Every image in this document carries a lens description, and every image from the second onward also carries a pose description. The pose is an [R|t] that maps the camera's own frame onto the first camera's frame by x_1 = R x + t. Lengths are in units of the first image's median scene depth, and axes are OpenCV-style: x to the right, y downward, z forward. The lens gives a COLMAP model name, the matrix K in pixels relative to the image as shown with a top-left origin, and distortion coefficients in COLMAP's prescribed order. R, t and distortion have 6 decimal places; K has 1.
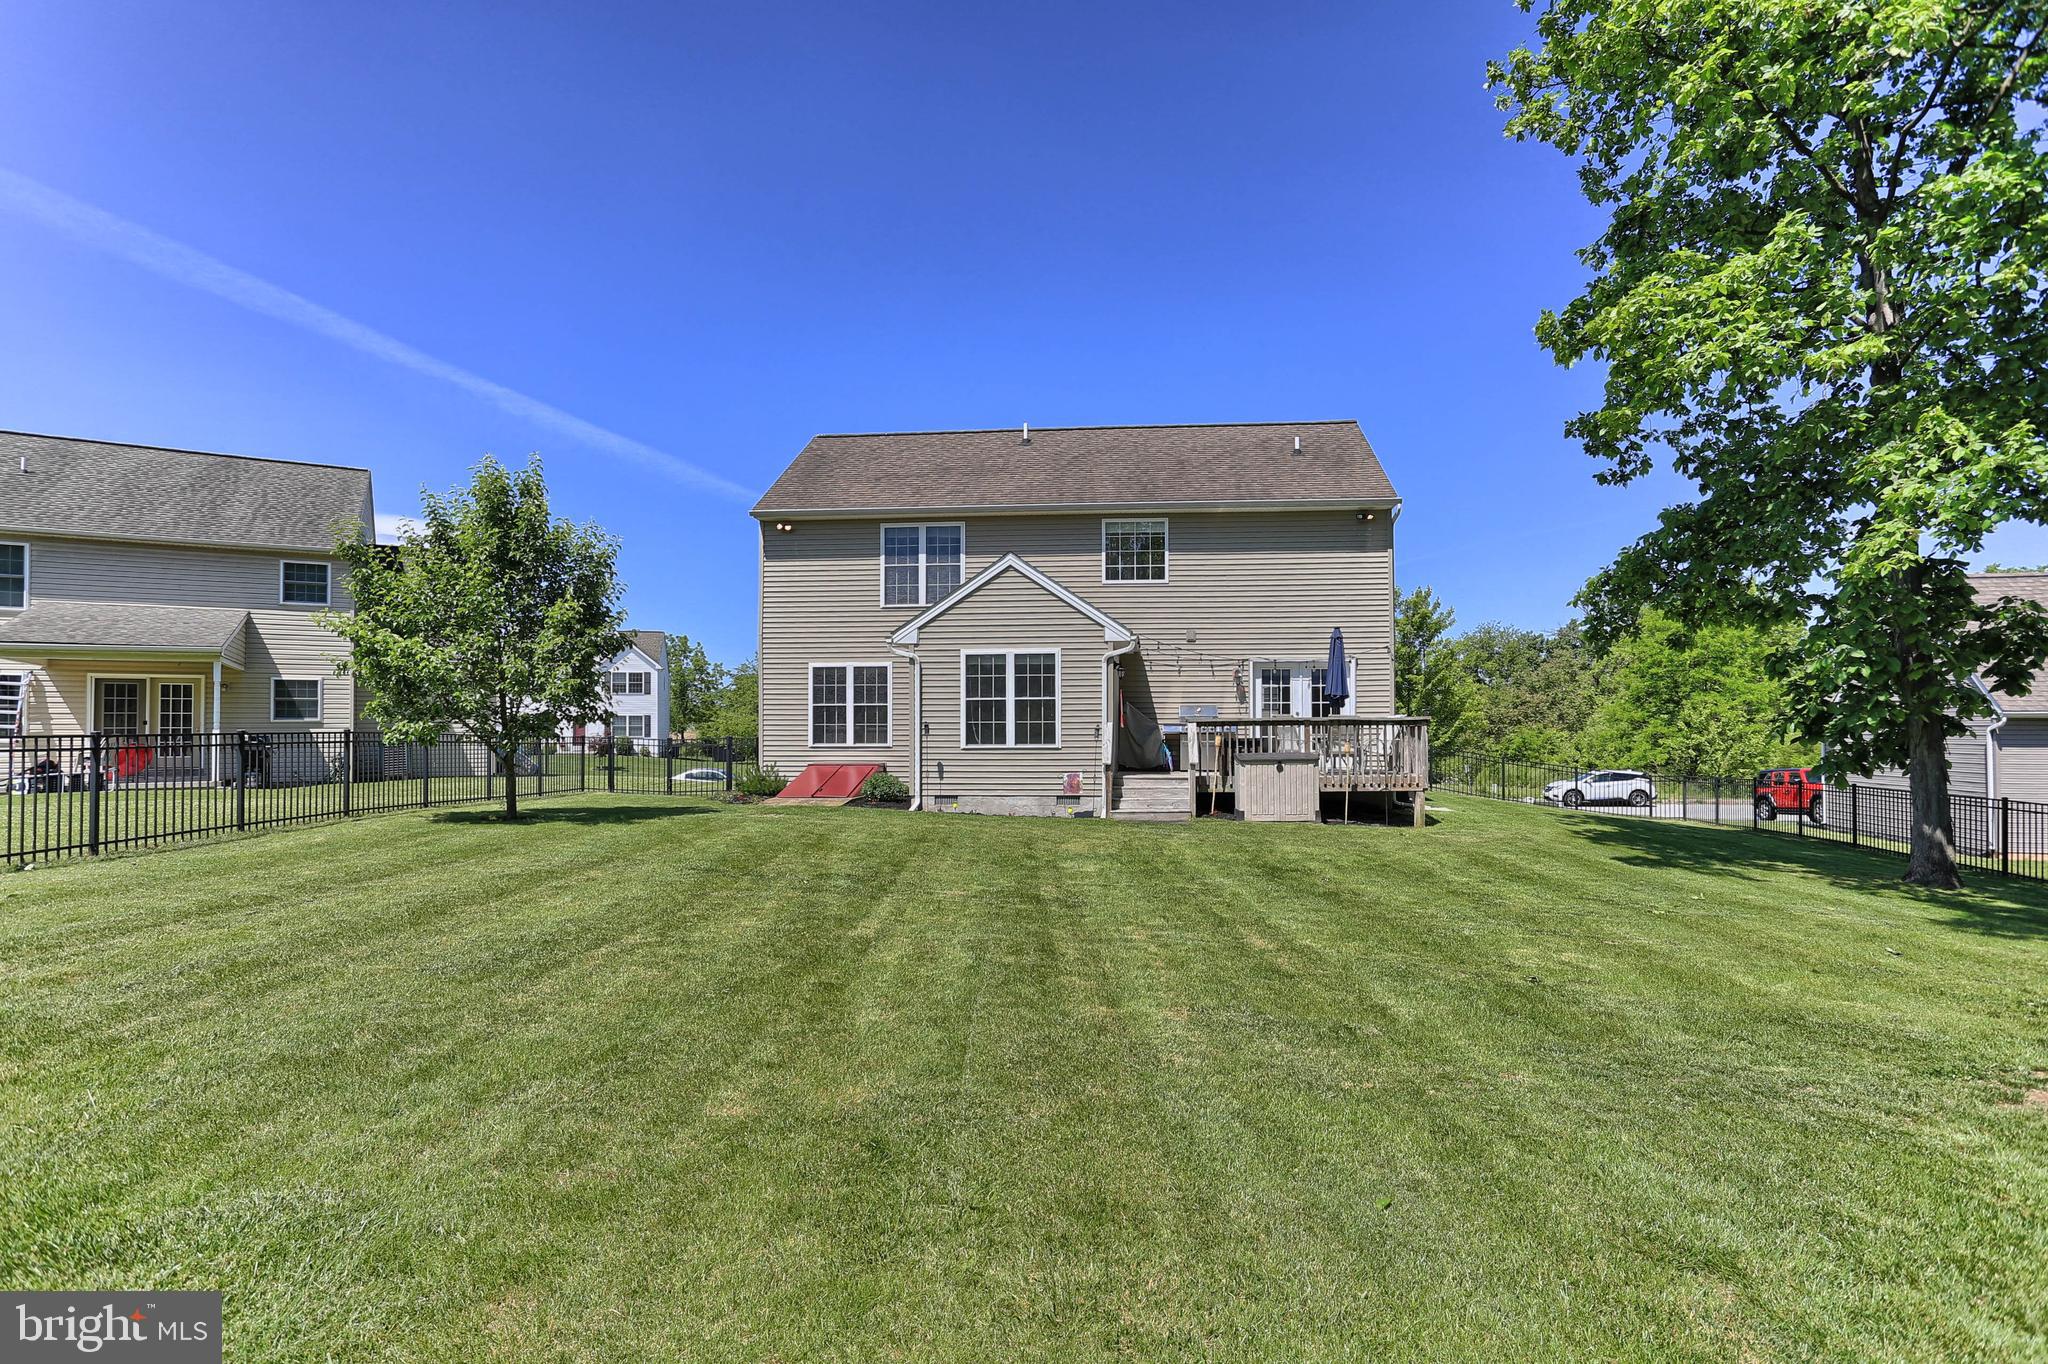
lens RADIAL K [[1045.2, 0, 1024.3], [0, 1045.2, 739.0], [0, 0, 1]] dist [-0.043436, 0.021015]
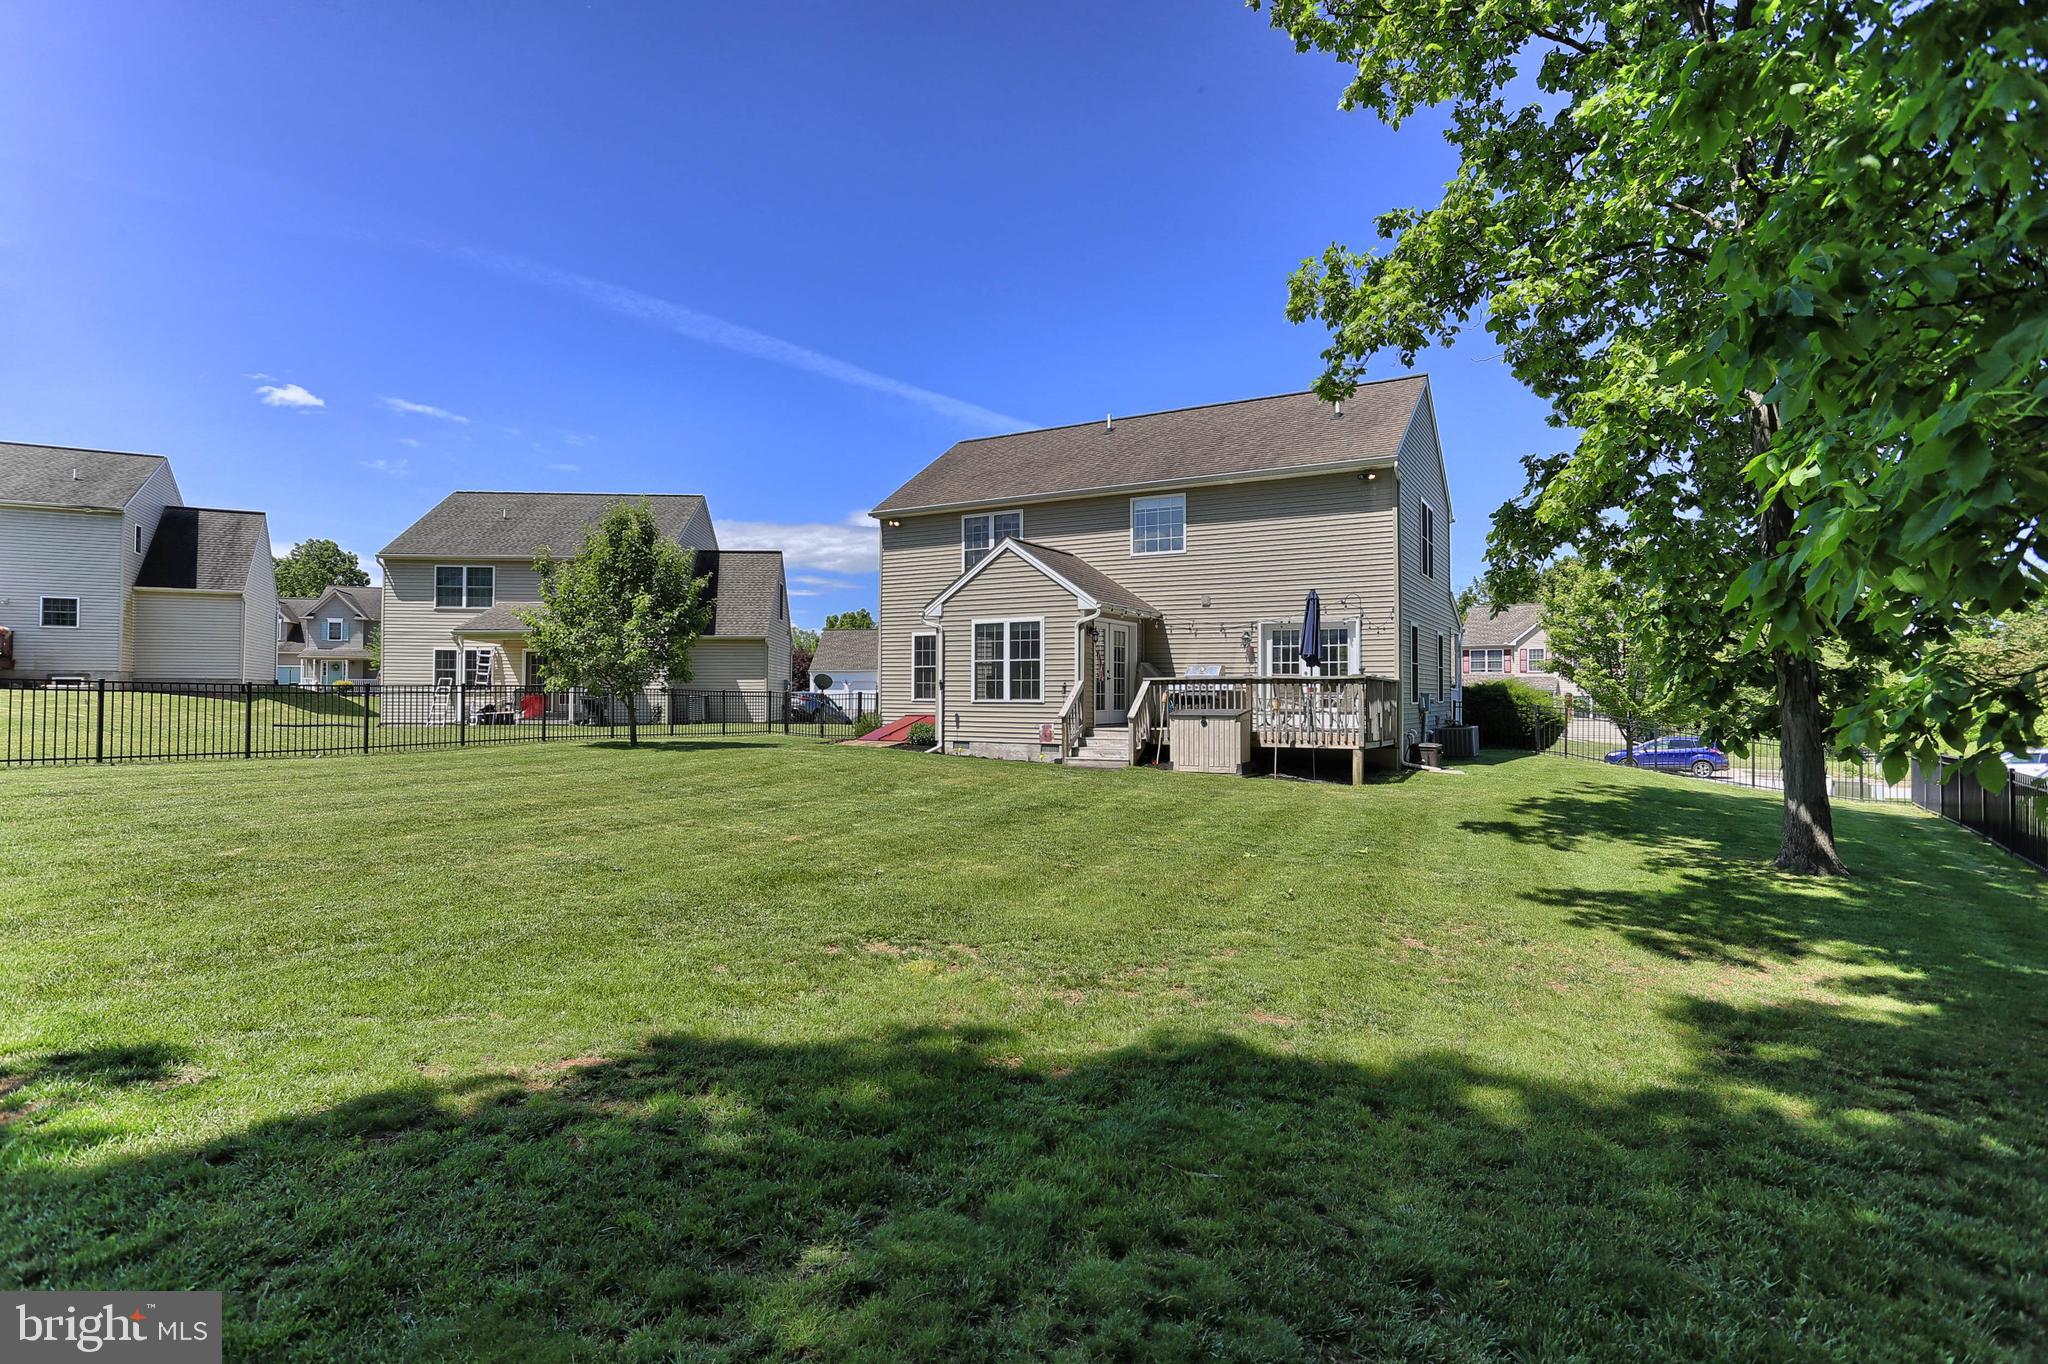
lens RADIAL K [[1047.1, 0, 1012.9], [0, 1047.1, 707.1], [0, 0, 1]] dist [-0.040317, 0.019976]
pose [[0.898272, 0.011459, -0.439291, 0.455349], [-0.010024, 0.999934, 0.005585, 0.006489], [0.439326, -0.000614, 0.898327, -0.053845]]
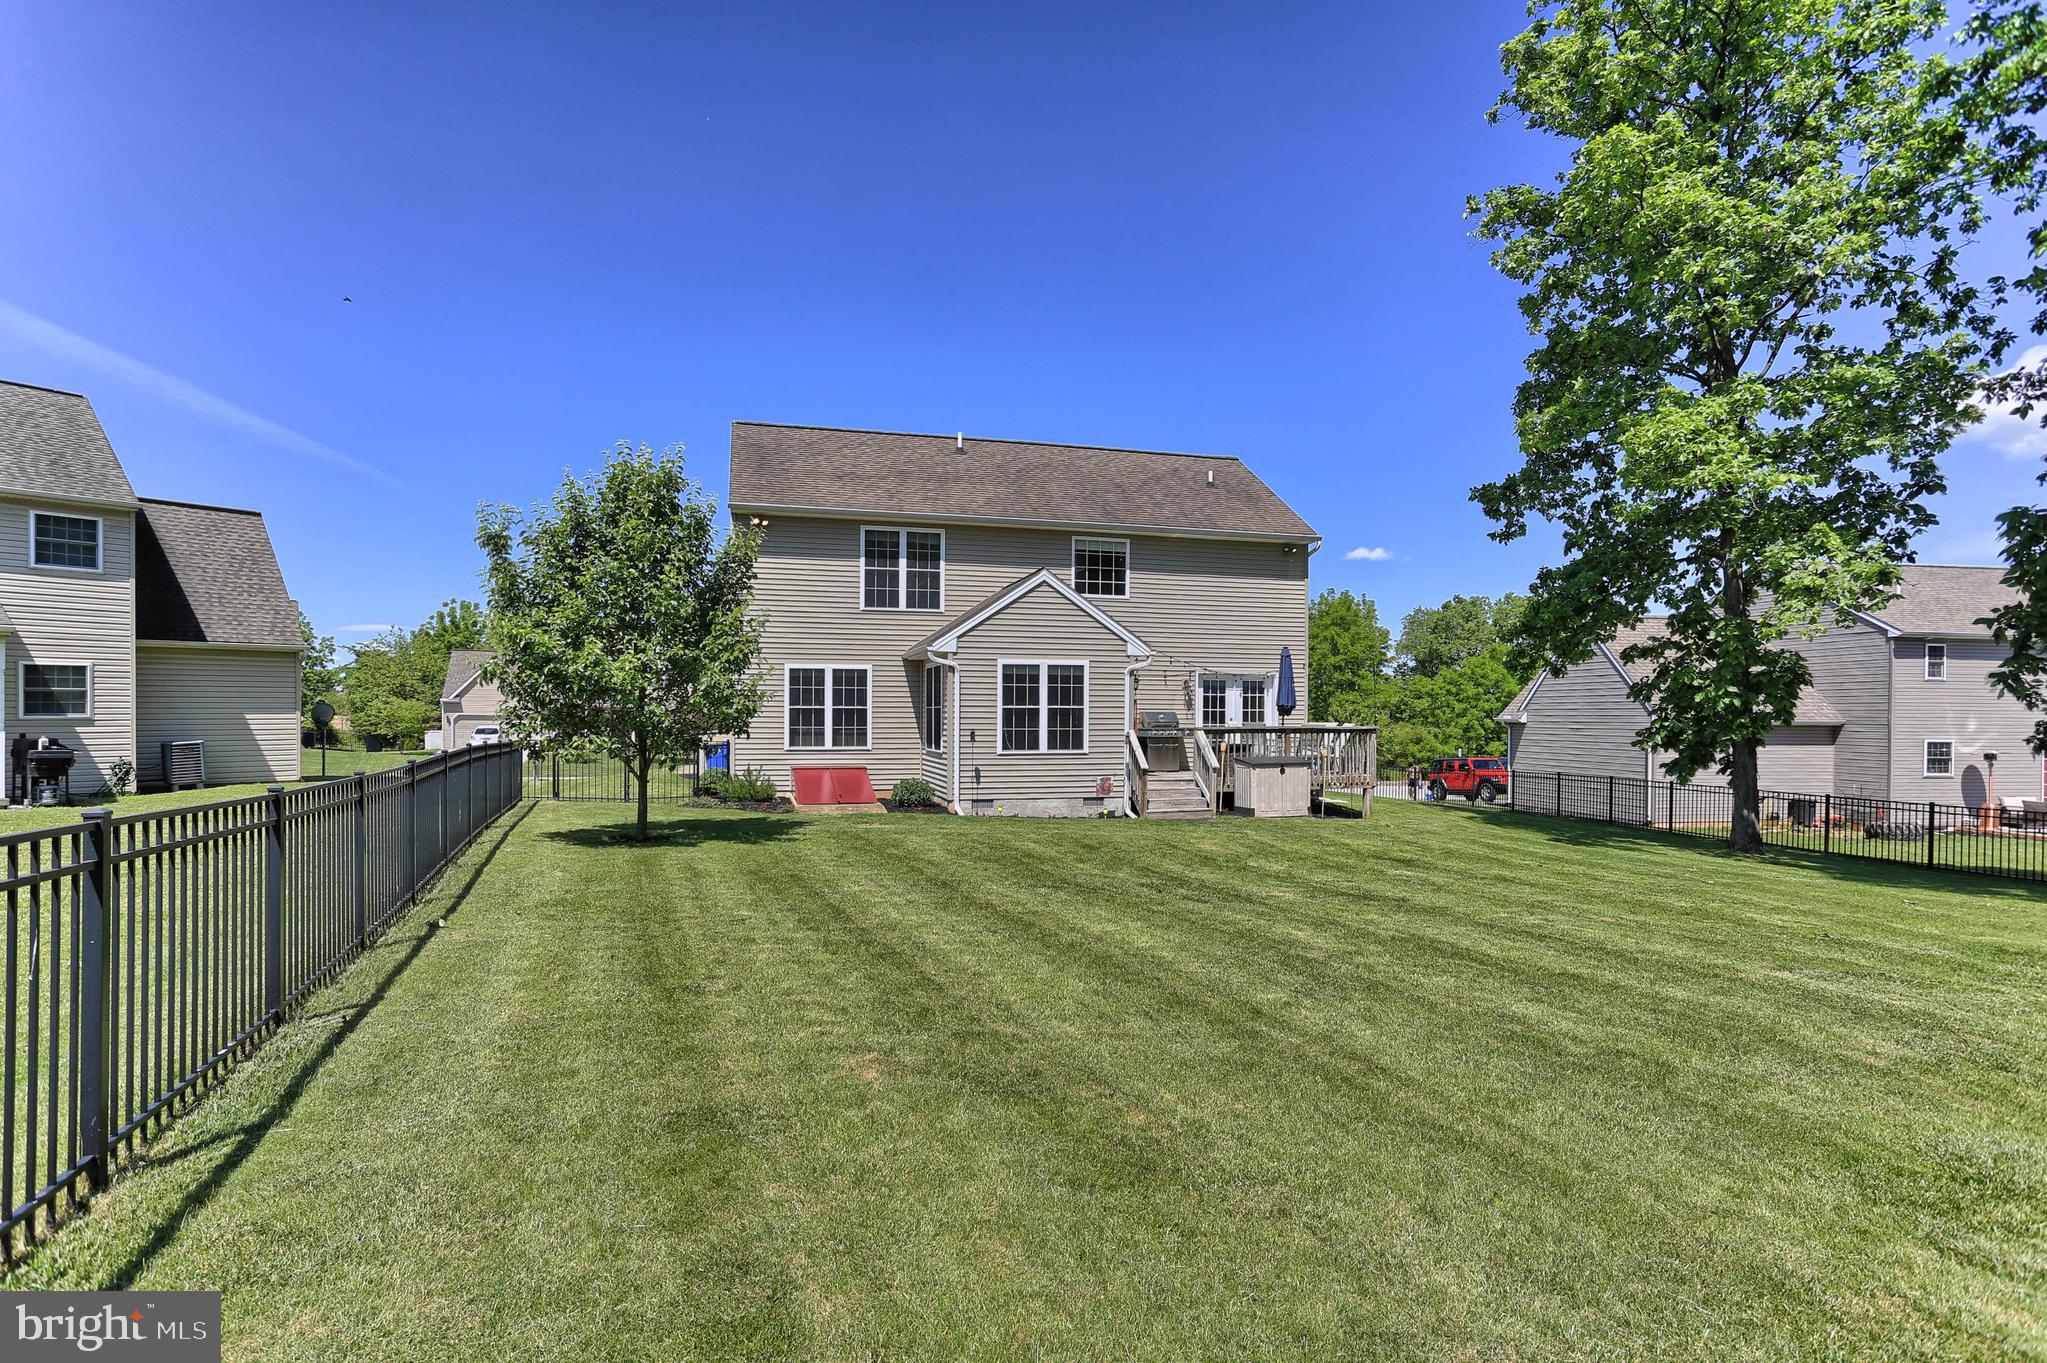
lens RADIAL K [[1044.7, 0, 1023.8], [0, 1044.7, 738.5], [0, 0, 1]] dist [-0.043436, 0.021015]
pose [[0.937898, -0.000938, 0.346910, -0.353899], [-0.004304, 0.999888, 0.014340, -0.019322], [-0.346885, -0.014942, 0.937789, 0.012245]]
